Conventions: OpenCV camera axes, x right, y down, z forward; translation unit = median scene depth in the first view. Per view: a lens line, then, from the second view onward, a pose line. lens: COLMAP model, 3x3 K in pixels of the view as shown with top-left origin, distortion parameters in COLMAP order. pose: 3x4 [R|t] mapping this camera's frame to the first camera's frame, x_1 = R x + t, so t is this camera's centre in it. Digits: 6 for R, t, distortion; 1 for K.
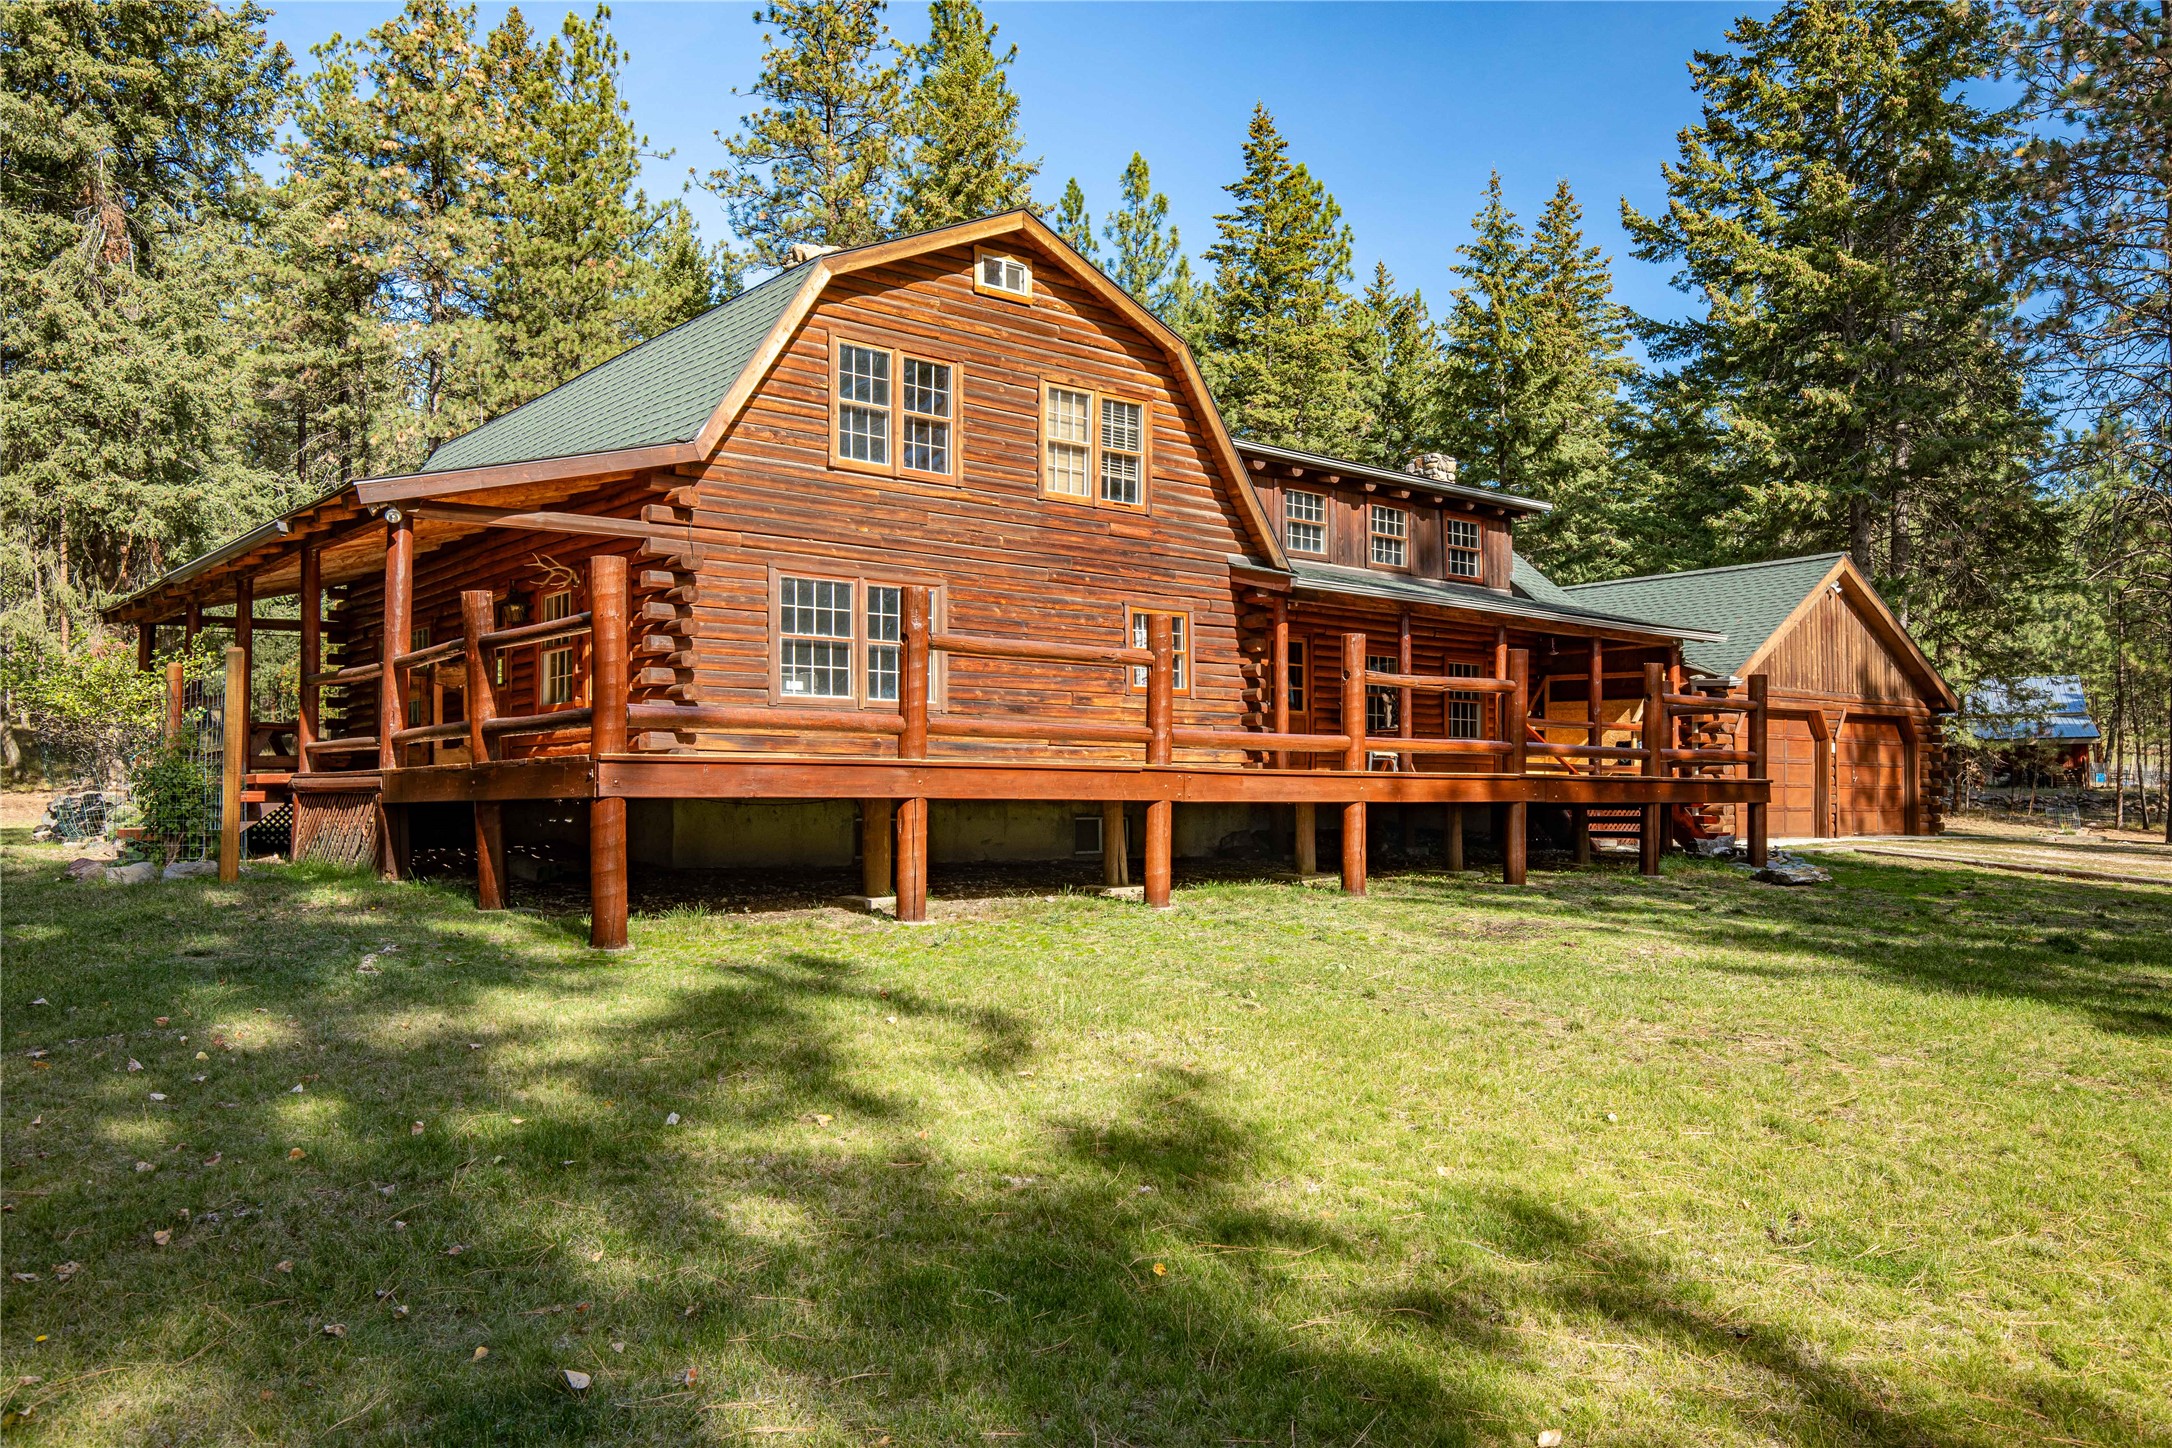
lens RADIAL K [[1710.1, 0, 1093.6], [0, 1710.1, 733.4], [0, 0, 1]] dist [0.022007, 0.023555]
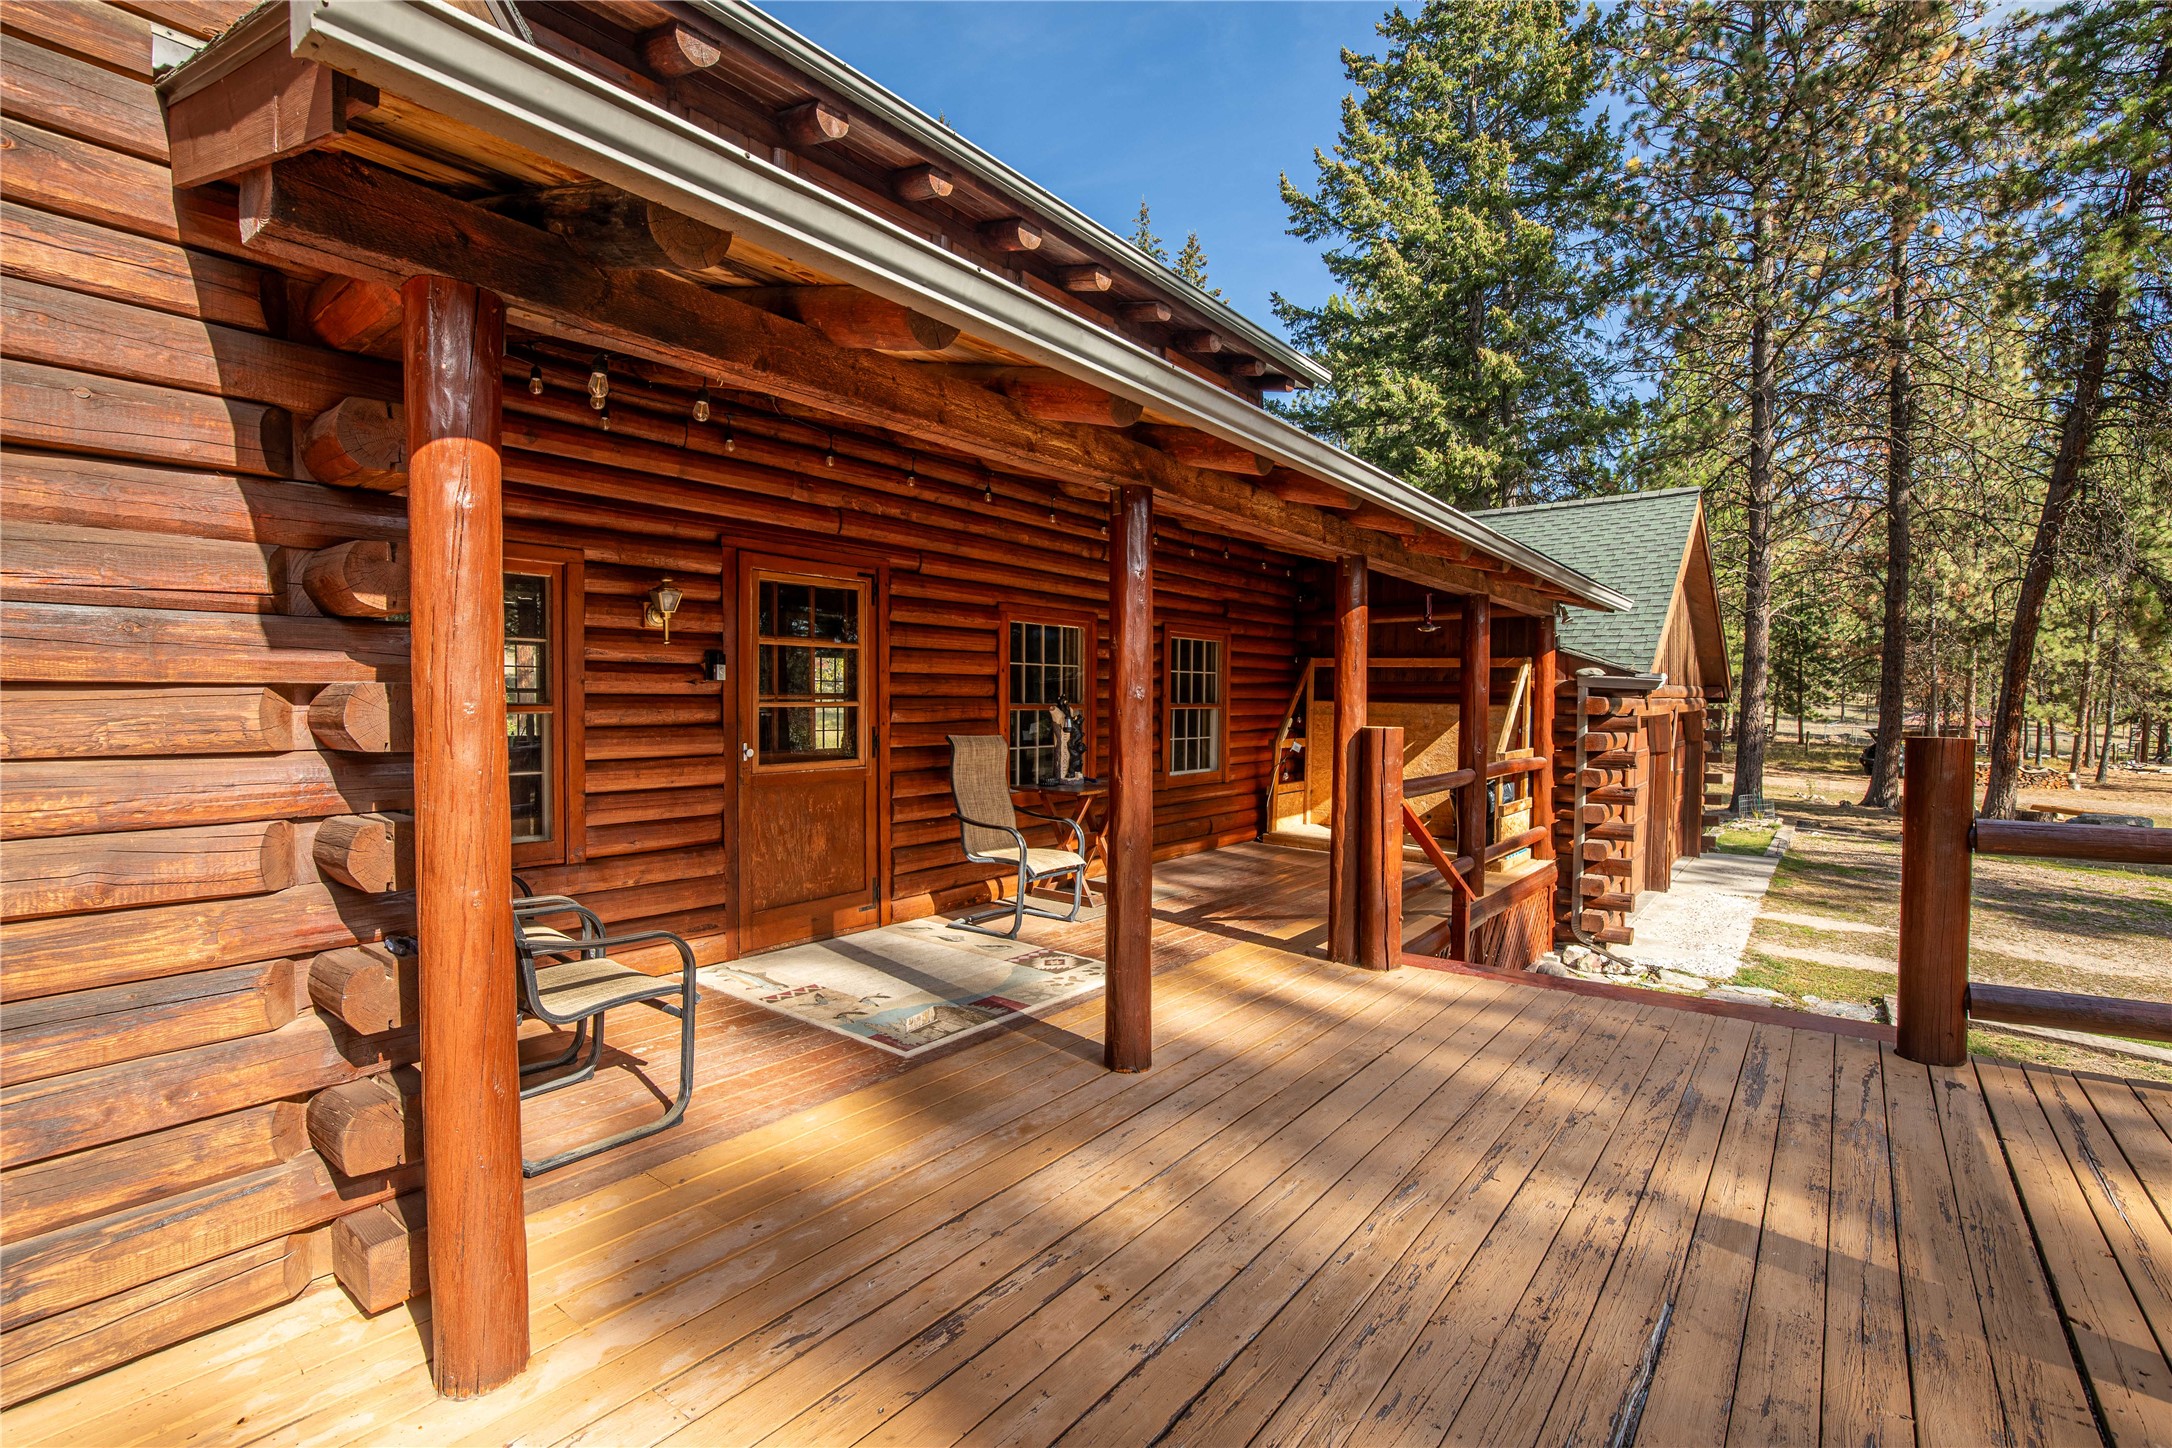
lens RADIAL K [[1026.9, 0, 1086.9], [0, 1026.9, 717.2], [0, 0, 1]] dist [-0.020587, -0.000029]
pose [[0.978078, 0.002351, 0.208226, 0.068601], [-0.014635, 0.998240, 0.057469, -0.020702], [-0.207725, -0.059256, 0.976391, 0.413922]]
